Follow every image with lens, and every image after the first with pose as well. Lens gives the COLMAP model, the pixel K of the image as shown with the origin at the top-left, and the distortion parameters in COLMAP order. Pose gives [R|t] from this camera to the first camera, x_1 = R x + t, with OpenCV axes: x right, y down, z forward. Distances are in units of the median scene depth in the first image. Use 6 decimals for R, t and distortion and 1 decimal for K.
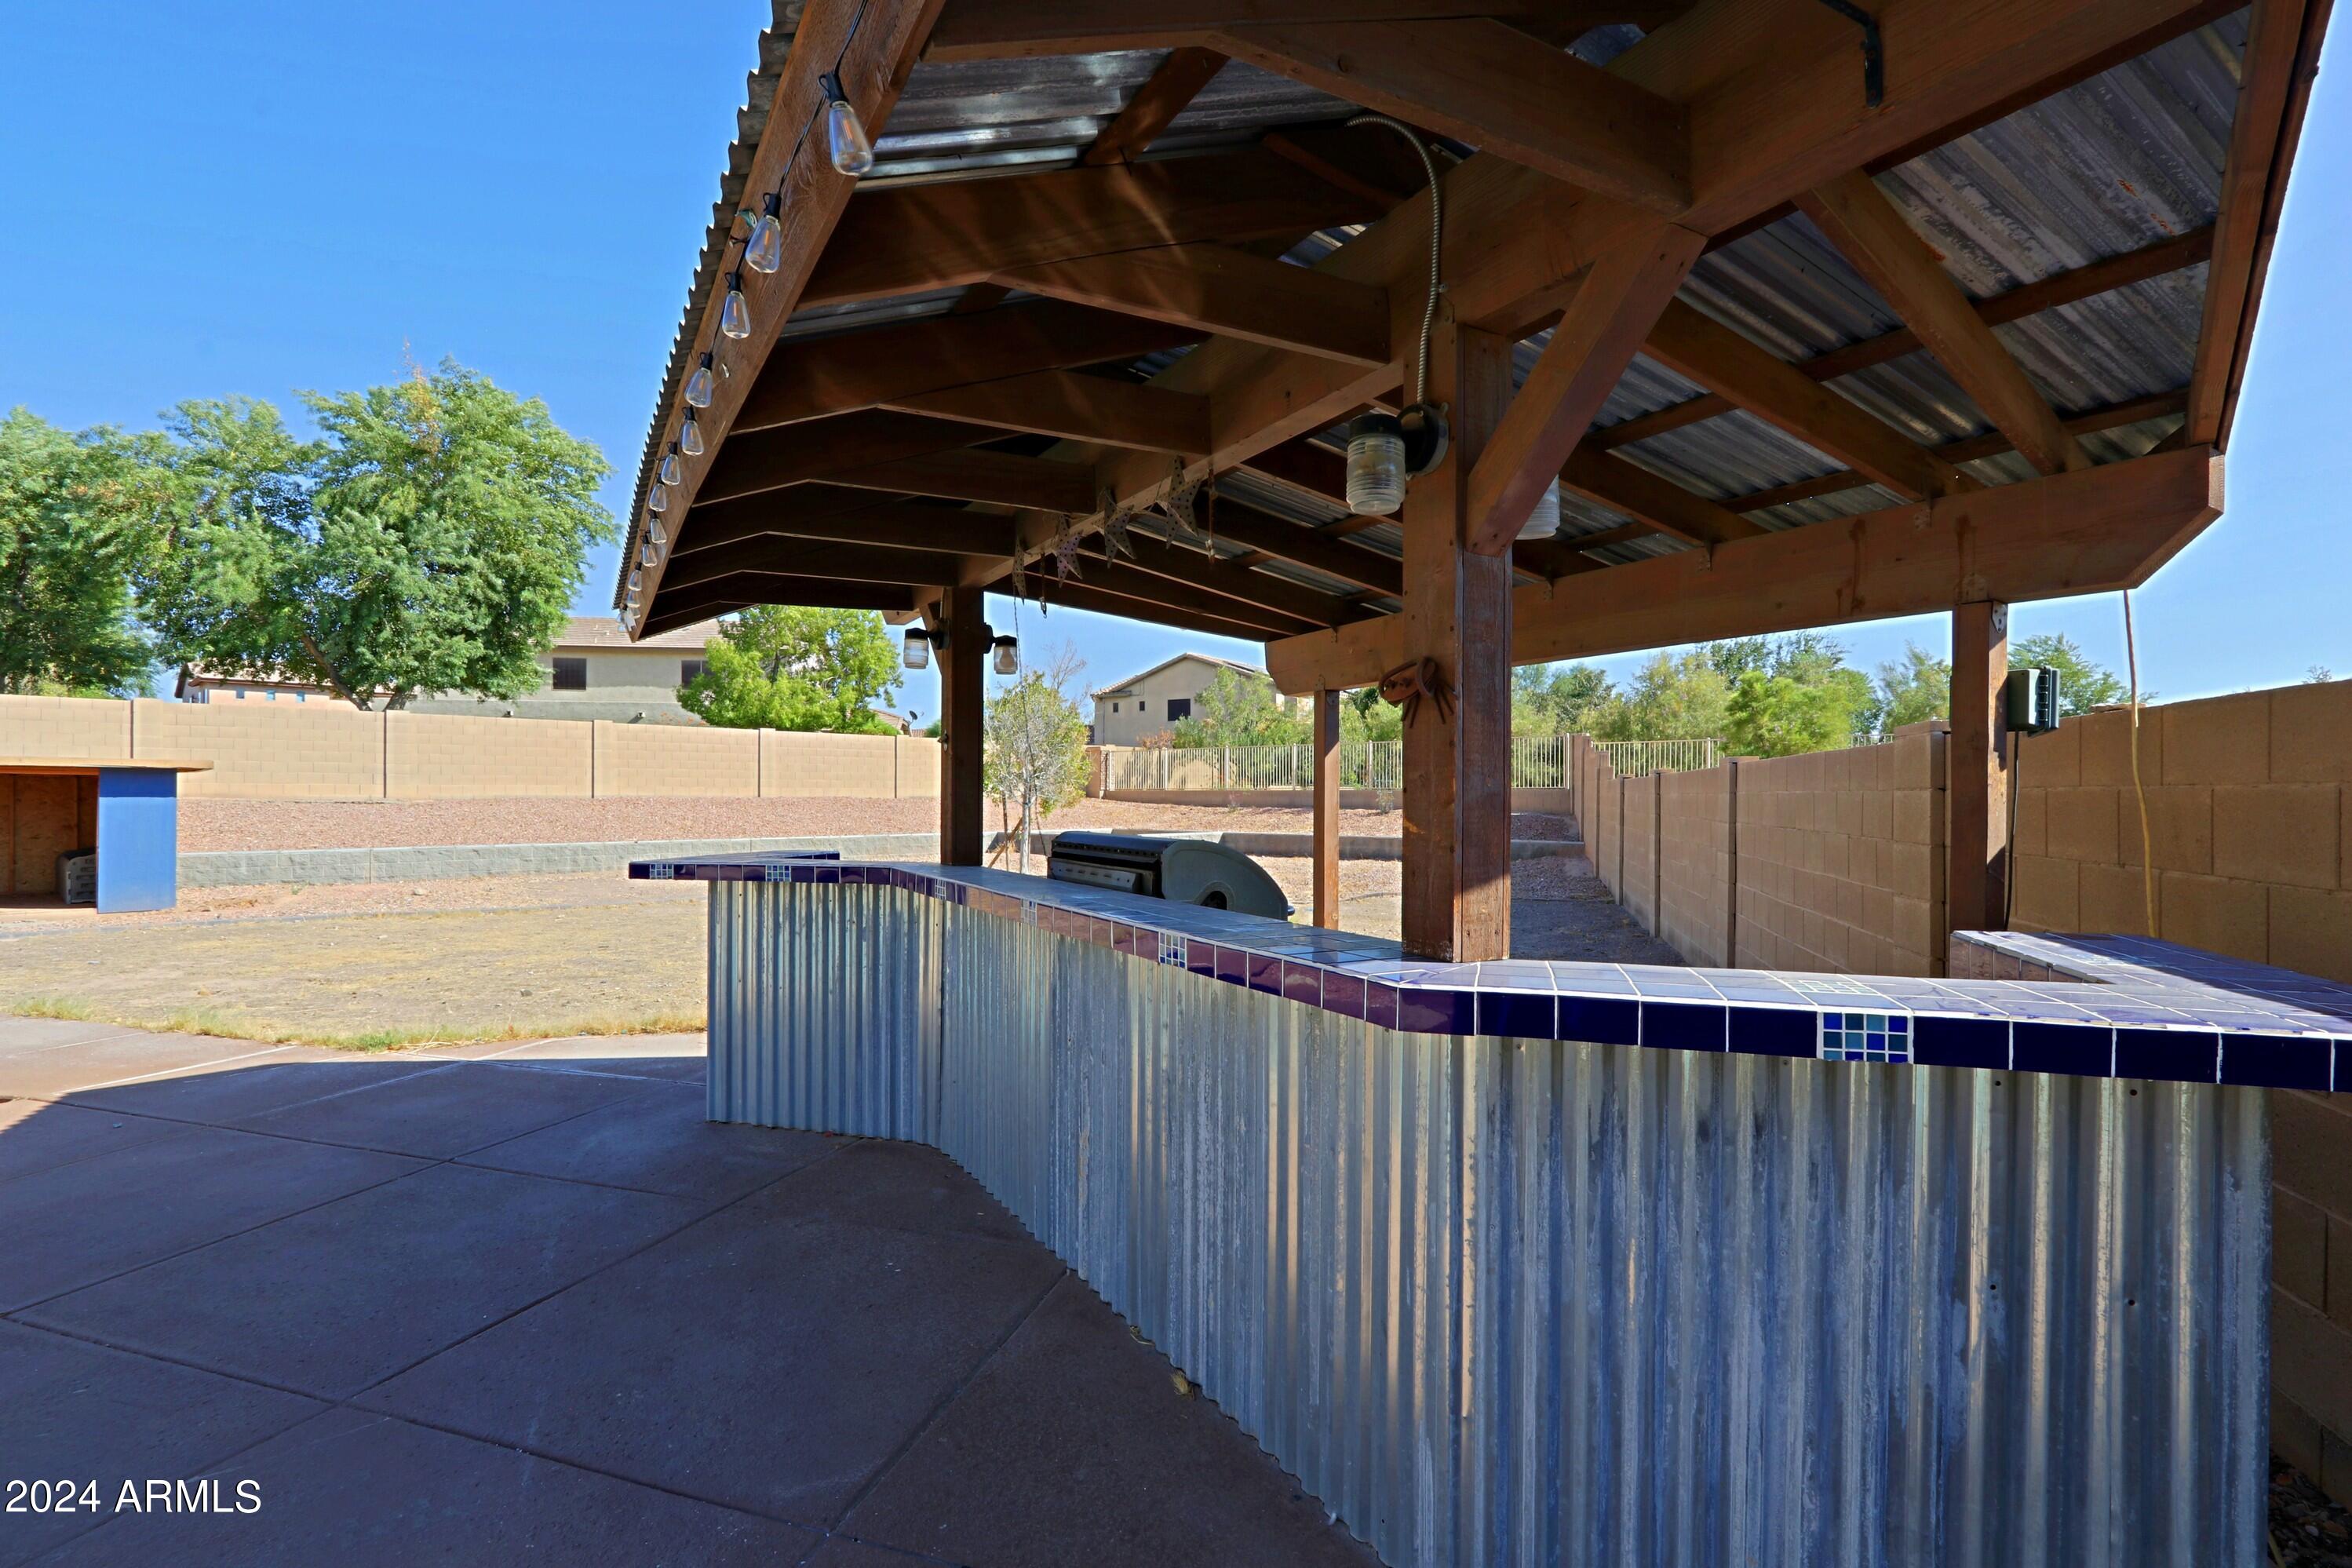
lens RADIAL K [[1094.1, 0, 1173.2], [0, 1094.1, 788.9], [0, 0, 1]] dist [-0.018719, 0.001077]
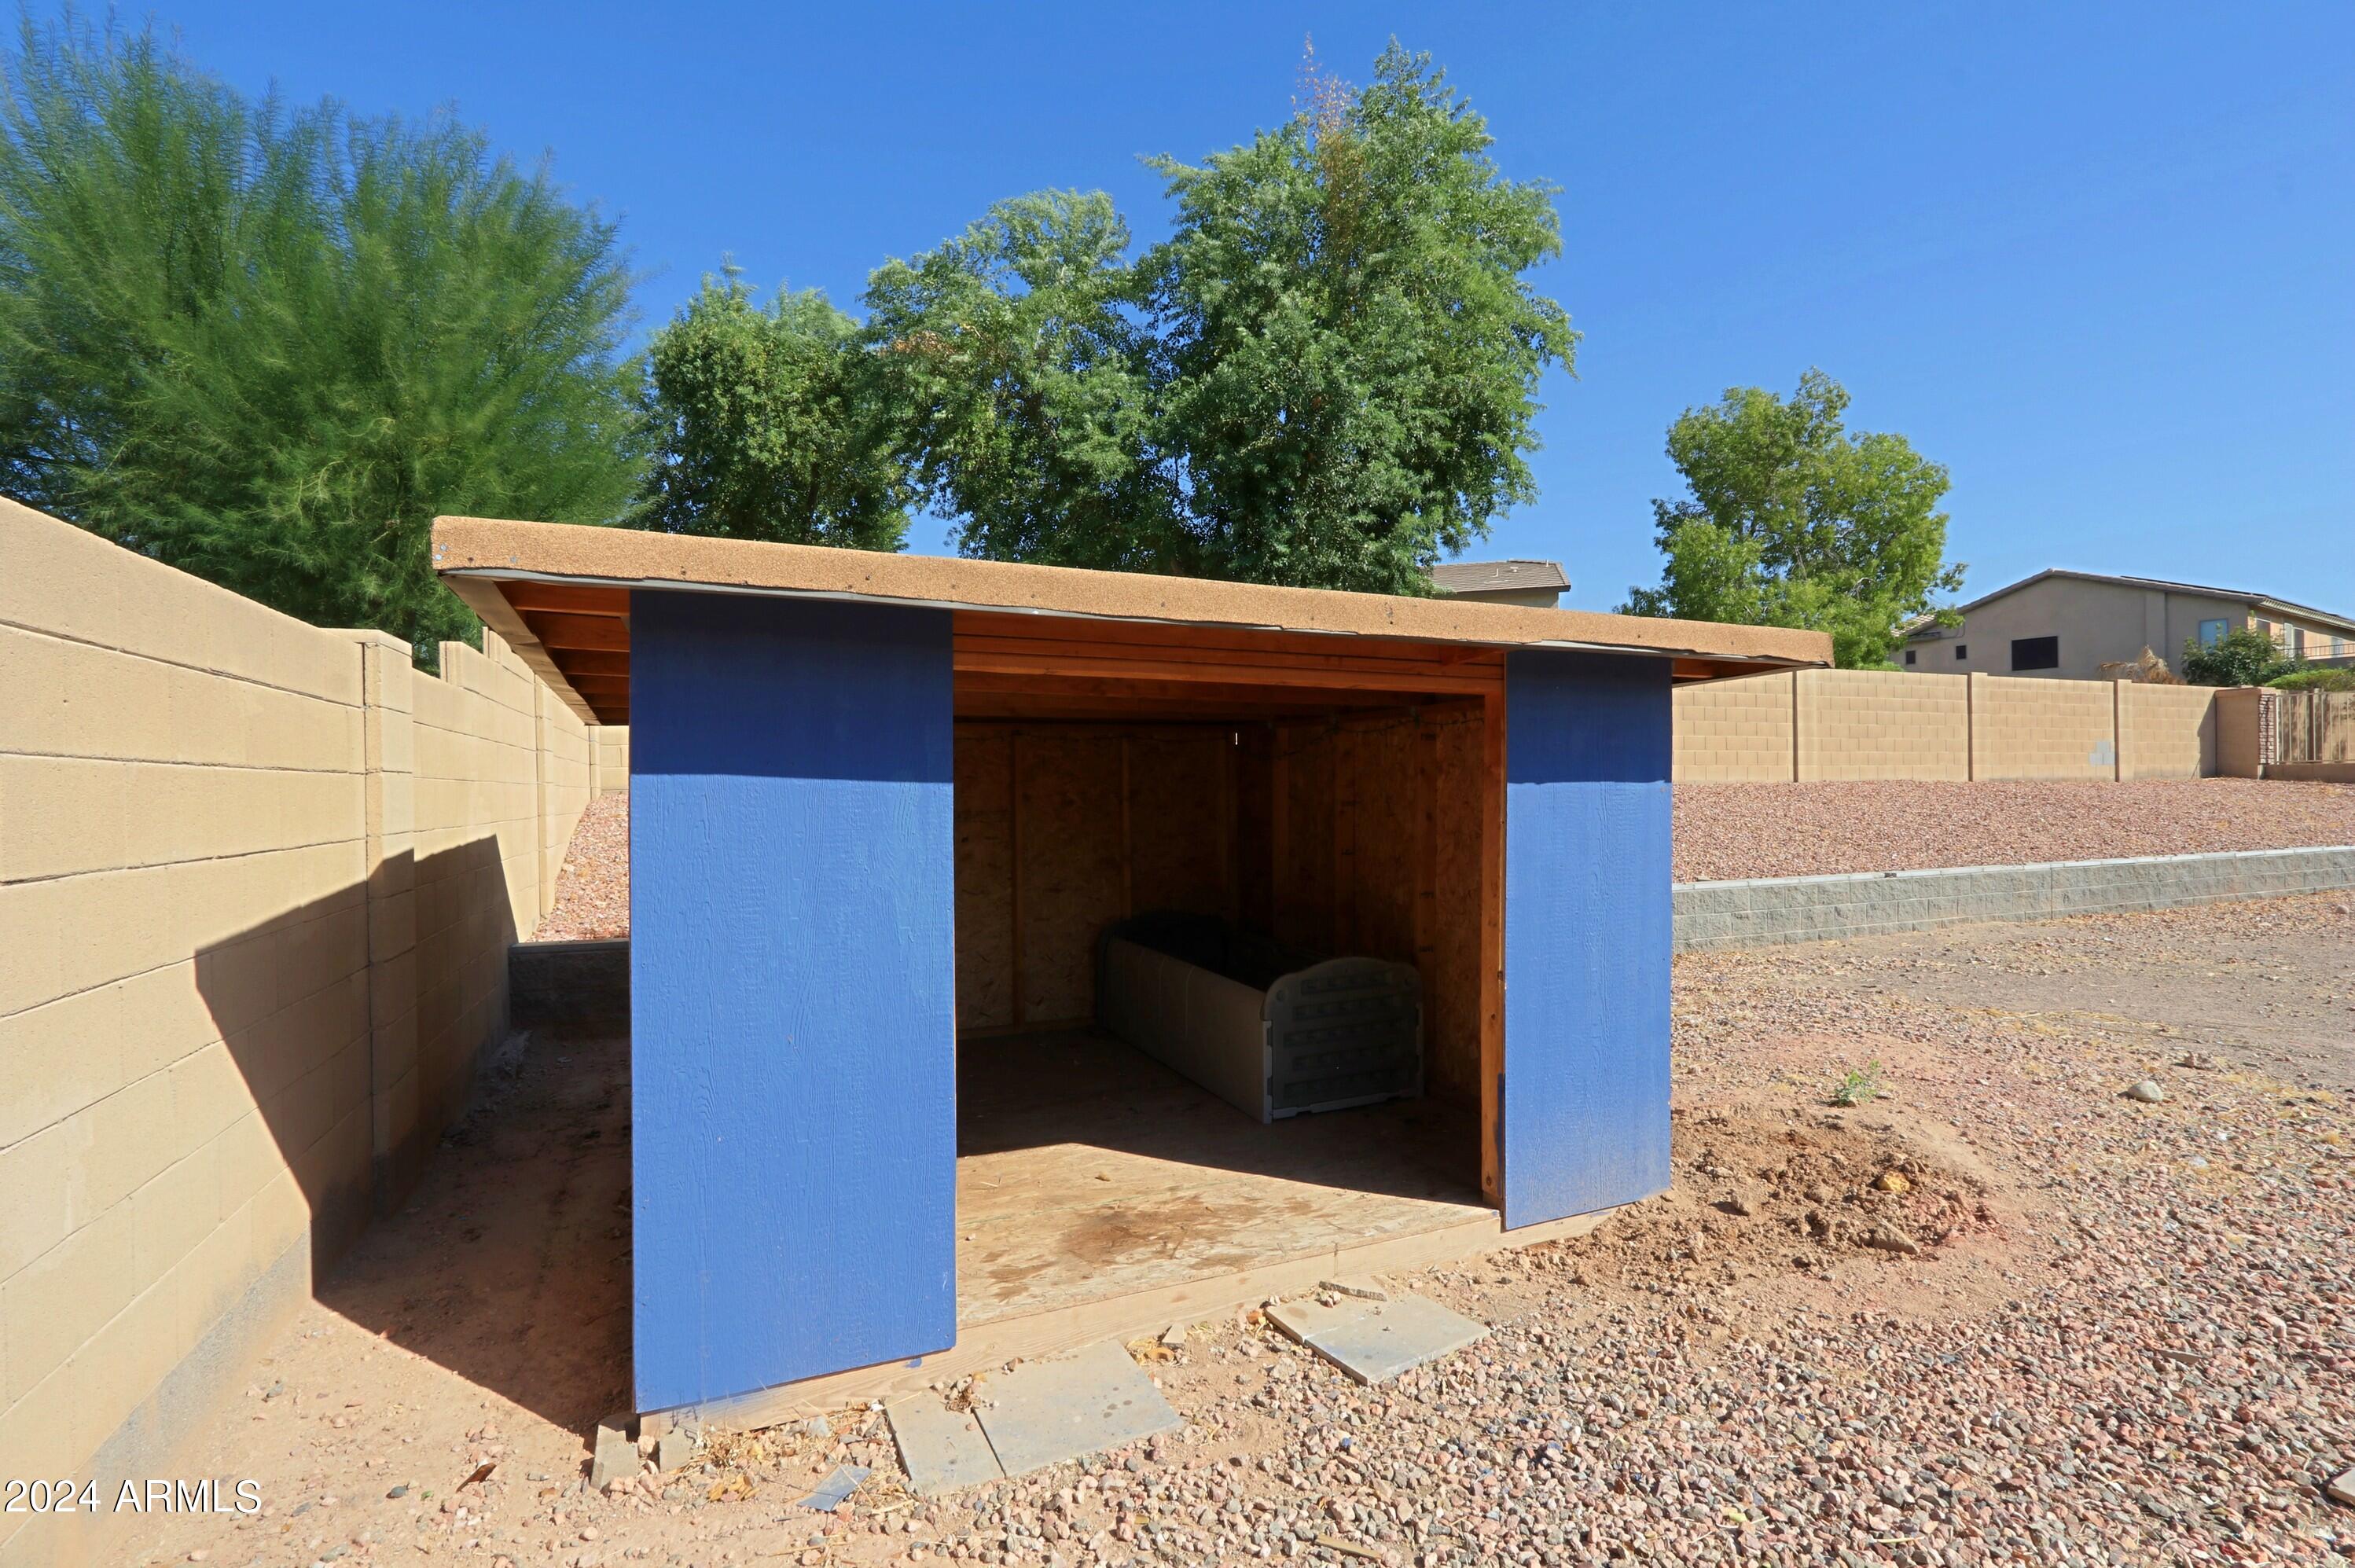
lens RADIAL K [[1095.5, 0, 1174.7], [0, 1095.5, 788.9], [0, 0, 1]] dist [-0.018719, 0.001077]
pose [[0.910775, -0.012253, -0.412721, -0.497109], [0.015278, 0.999875, 0.004028, 0.004106], [0.412620, -0.009974, 0.910849, 0.377104]]
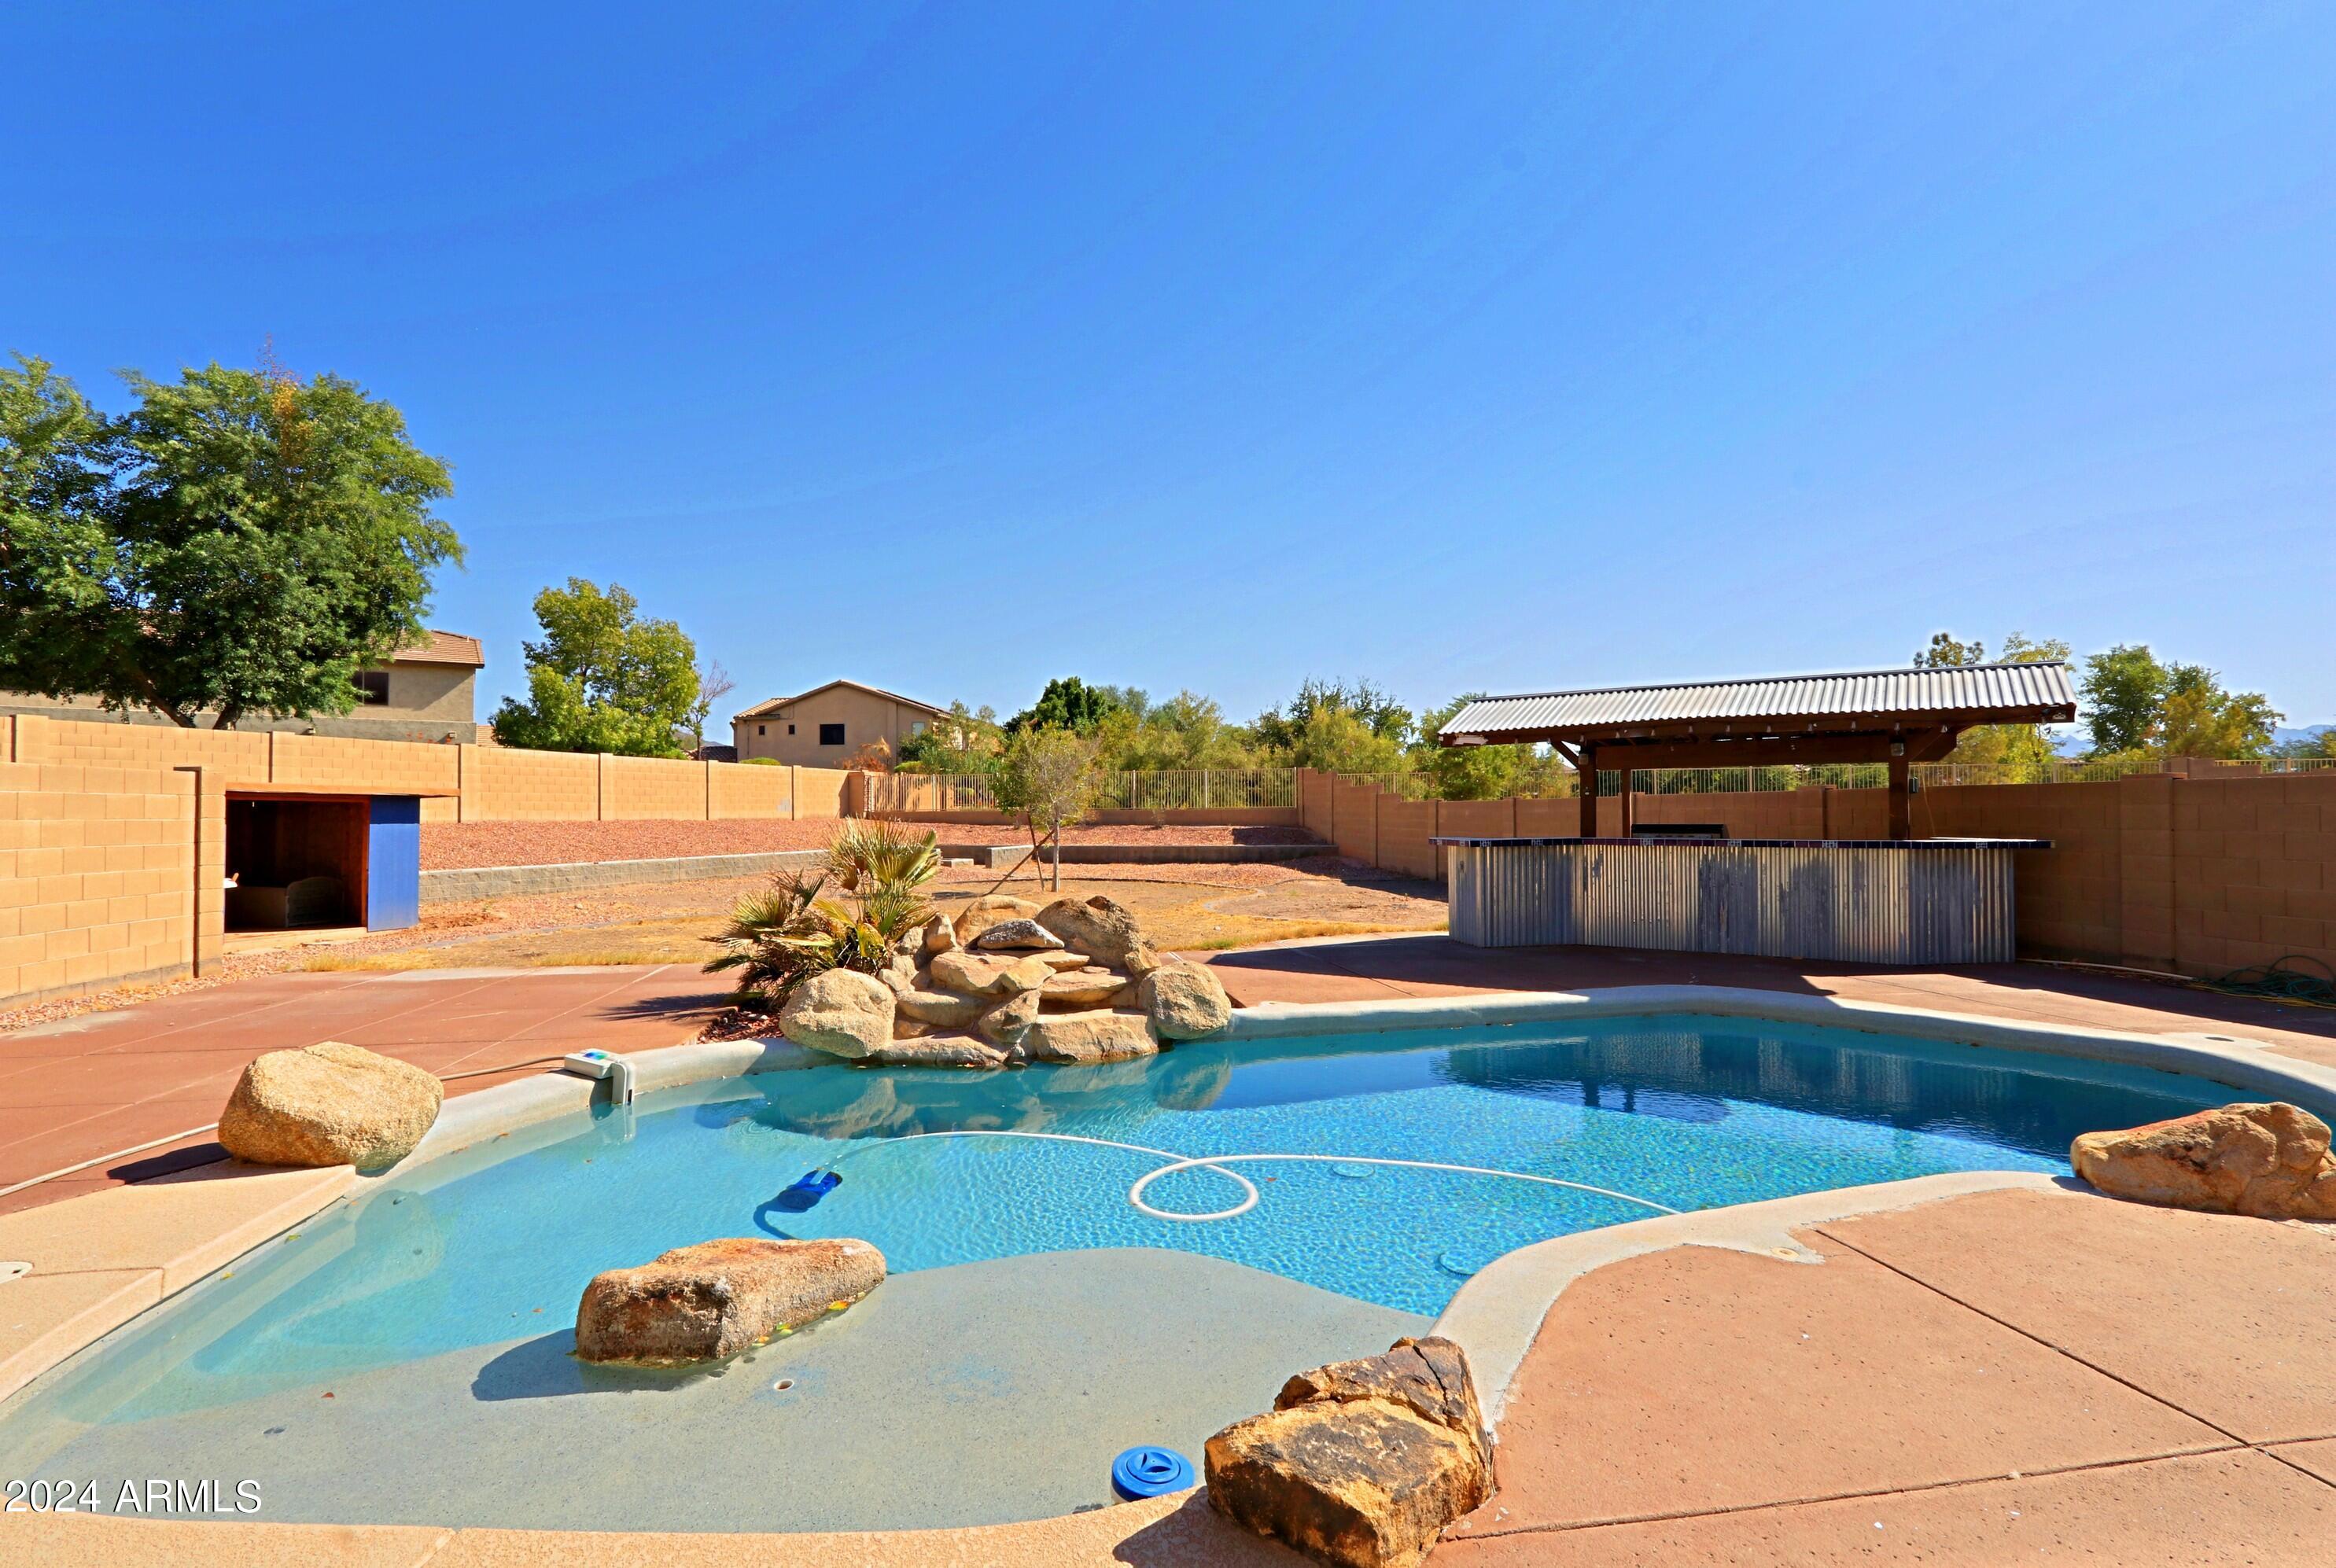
lens RADIAL K [[1086.6, 0, 1165.2], [0, 1086.6, 788.9], [0, 0, 1]] dist [-0.018719, 0.001077]
pose [[0.898672, 0.002532, 0.438614, -0.391014], [0.005726, 0.999830, -0.017505, -0.001405], [-0.438584, 0.018243, 0.898505, -0.158659]]
